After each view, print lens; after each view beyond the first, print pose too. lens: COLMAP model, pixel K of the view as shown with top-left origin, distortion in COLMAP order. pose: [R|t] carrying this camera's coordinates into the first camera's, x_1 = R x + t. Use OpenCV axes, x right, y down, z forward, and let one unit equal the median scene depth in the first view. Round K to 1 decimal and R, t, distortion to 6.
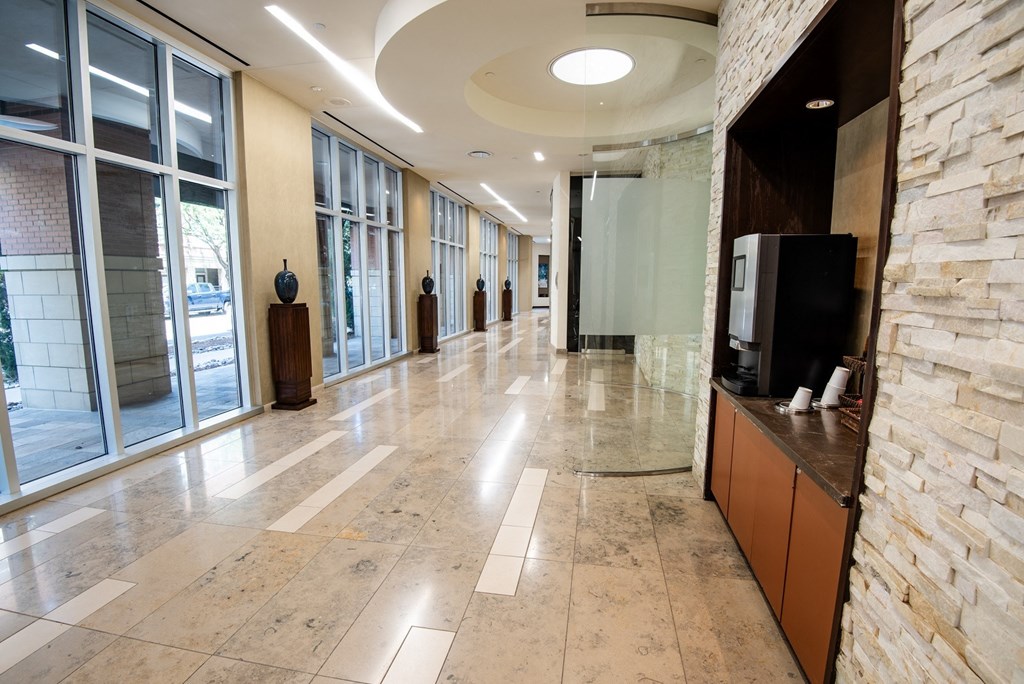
lens RADIAL K [[487.2, 0, 512.0], [0, 487.2, 342.0], [0, 0, 1]] dist [-0.023406, -0.000214]
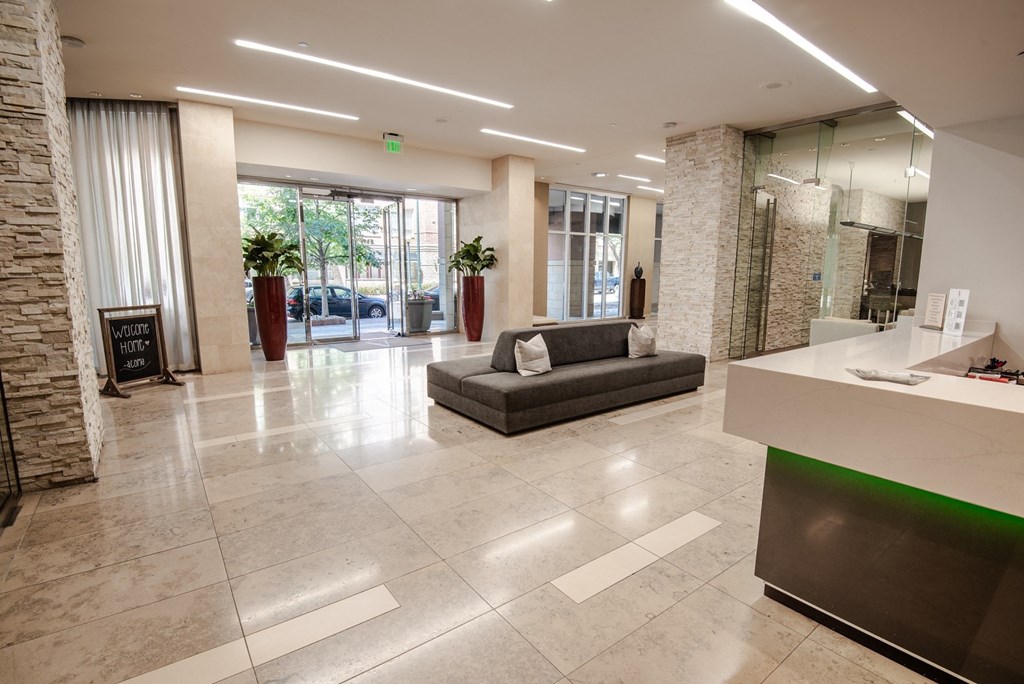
lens RADIAL K [[487.2, 0, 512.0], [0, 487.2, 342.0], [0, 0, 1]] dist [-0.023406, -0.000214]
pose [[0.736759, 0.102370, -0.668361, 0.662524], [-0.088463, 0.994570, 0.054819, 0.141523], [0.670344, 0.018737, 0.741814, -1.124940]]
